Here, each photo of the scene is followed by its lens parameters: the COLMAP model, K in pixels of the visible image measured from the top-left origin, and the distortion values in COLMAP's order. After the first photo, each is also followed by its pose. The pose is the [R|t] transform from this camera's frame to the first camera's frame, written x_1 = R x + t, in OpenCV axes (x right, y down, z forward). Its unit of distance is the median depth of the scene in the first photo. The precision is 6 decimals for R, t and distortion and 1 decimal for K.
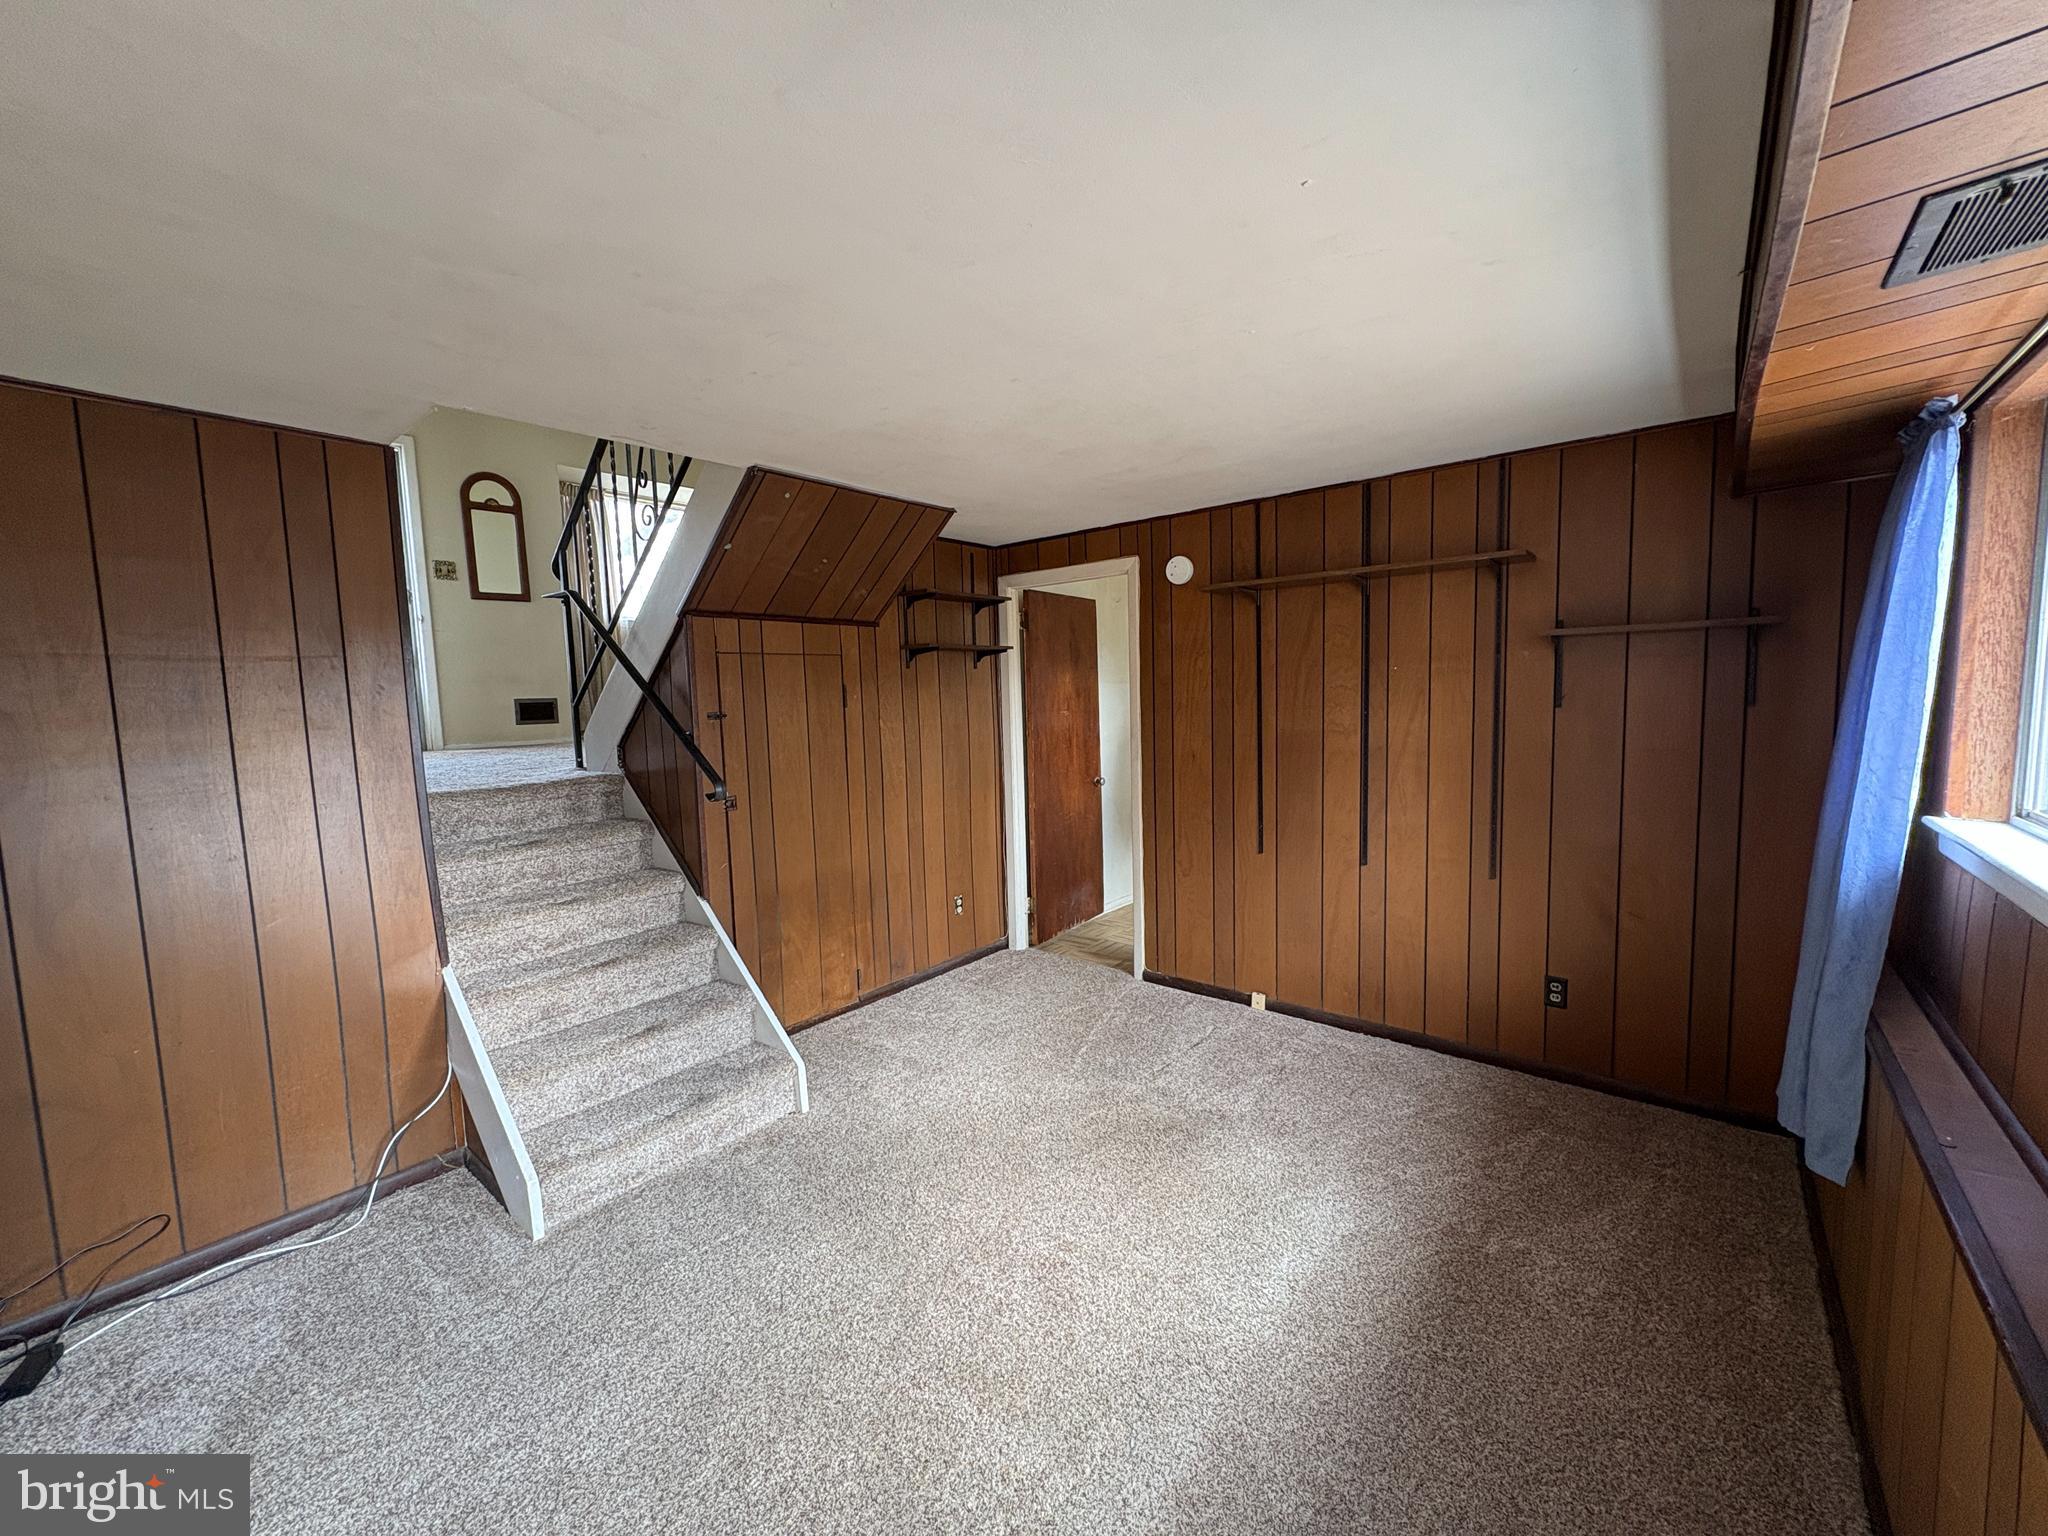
lens RADIAL K [[816.8, 0, 1035.3], [0, 816.8, 770.4], [0, 0, 1]] dist [-0.002007, 0.000107]
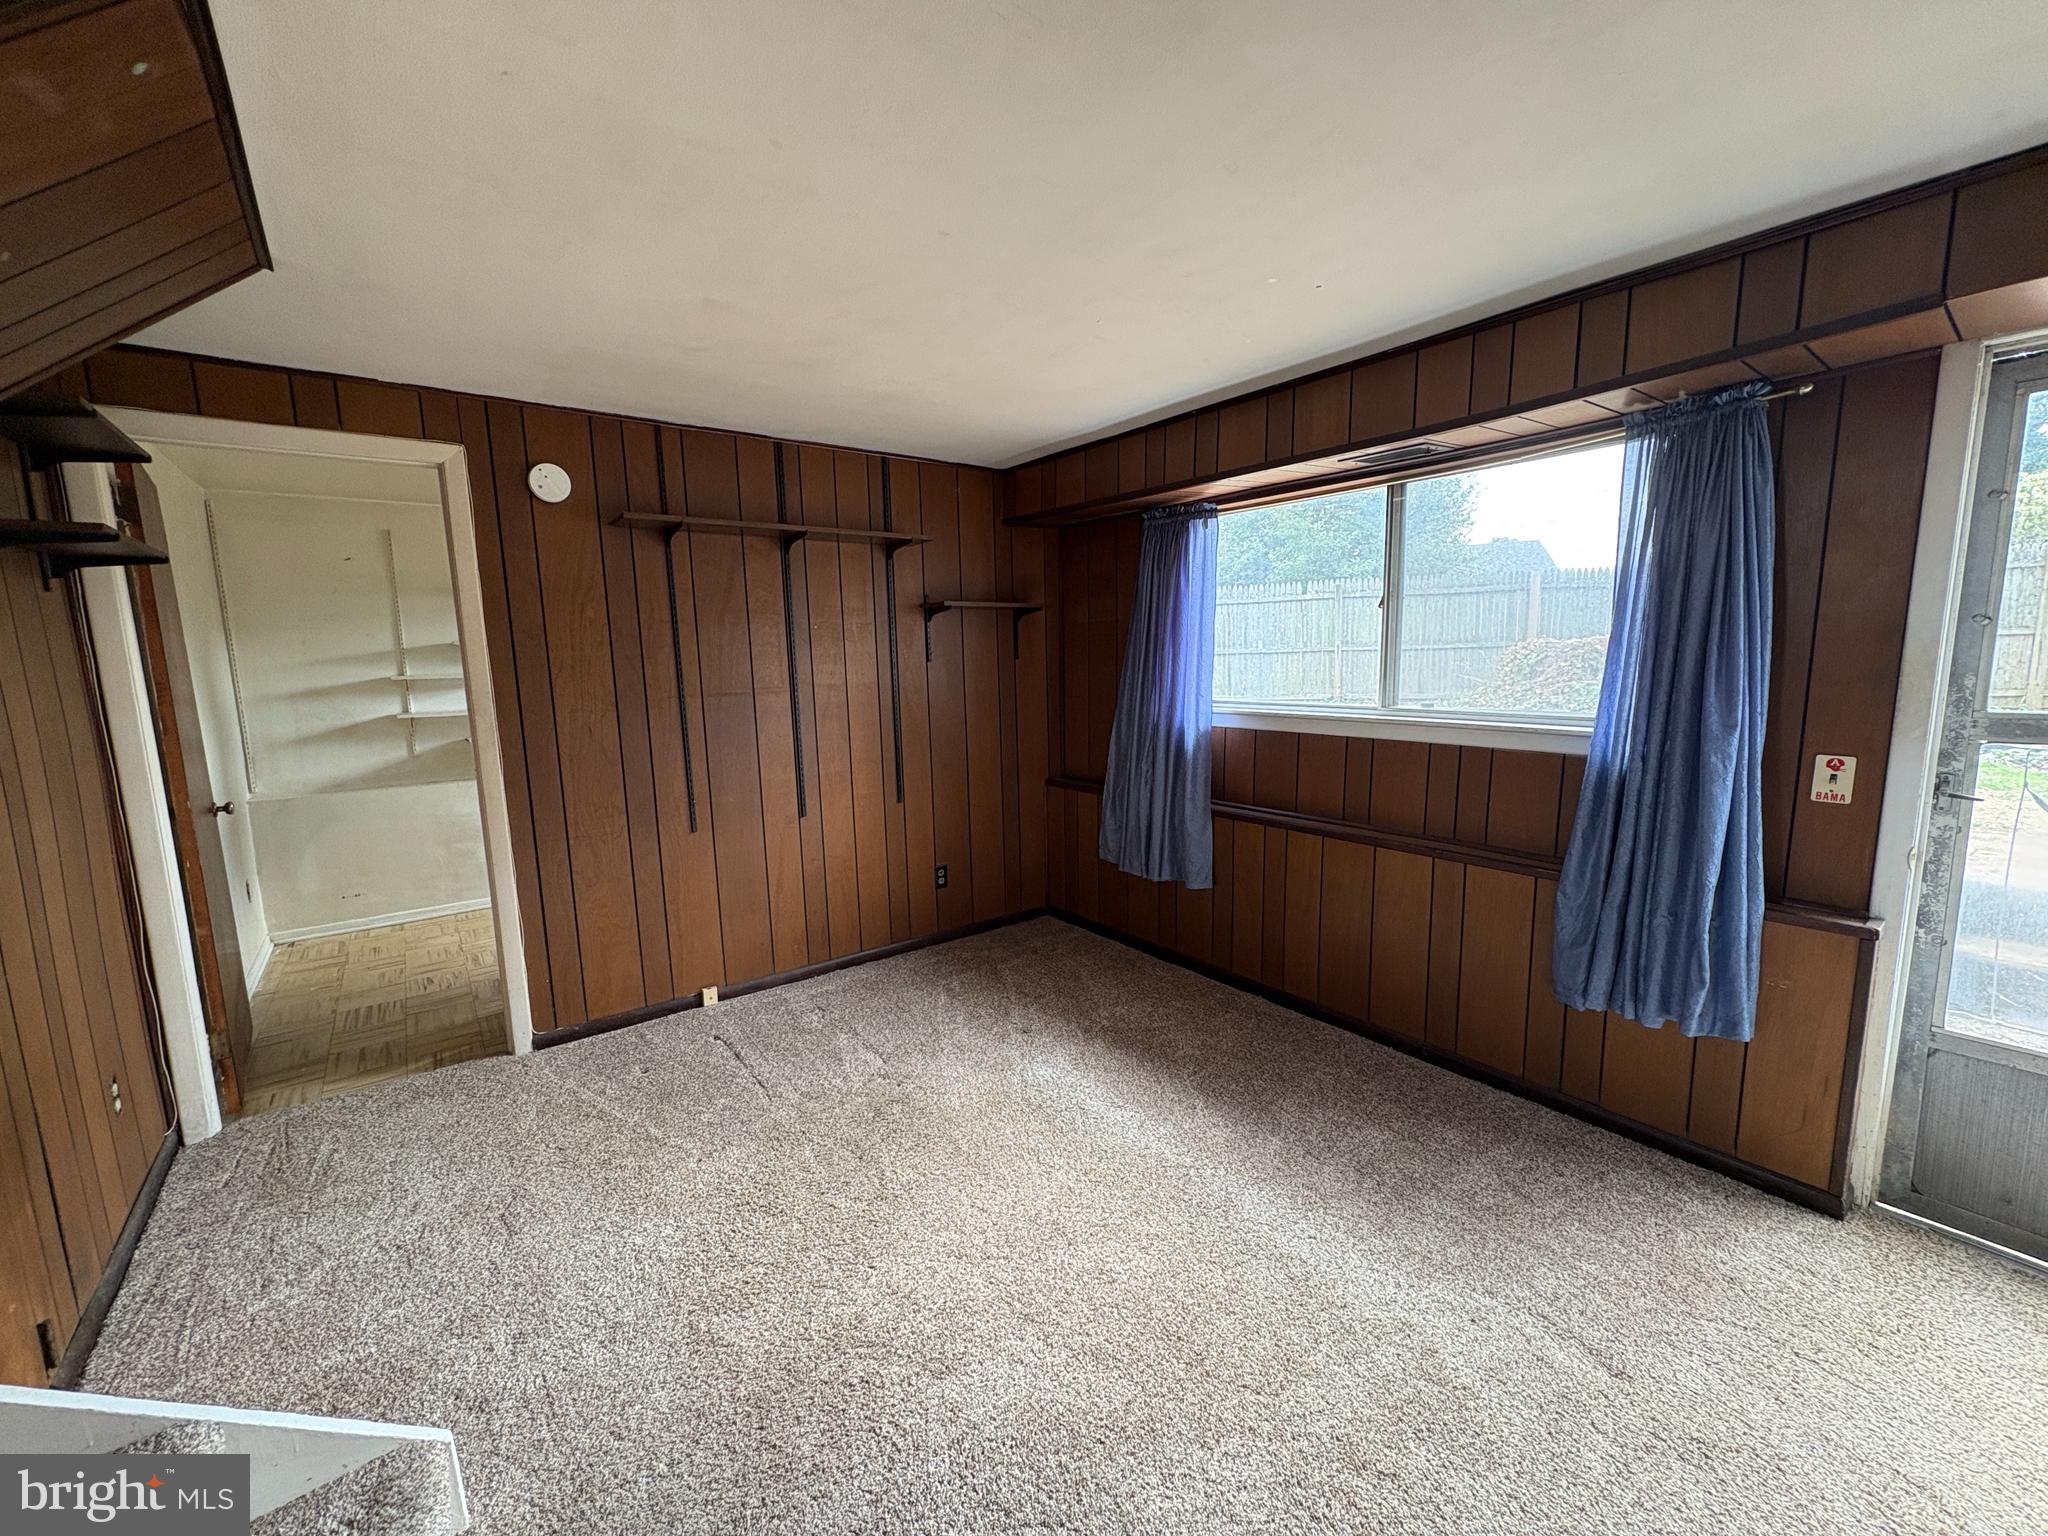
lens RADIAL K [[816.8, 0, 1017.6], [0, 816.8, 771.3], [0, 0, 1]] dist [-0.002007, 0.000107]
pose [[0.230057, -0.118695, 0.965912, -0.529782], [0.109566, 0.989383, 0.095483, -0.010419], [-0.966990, 0.083865, 0.240620, 0.481072]]
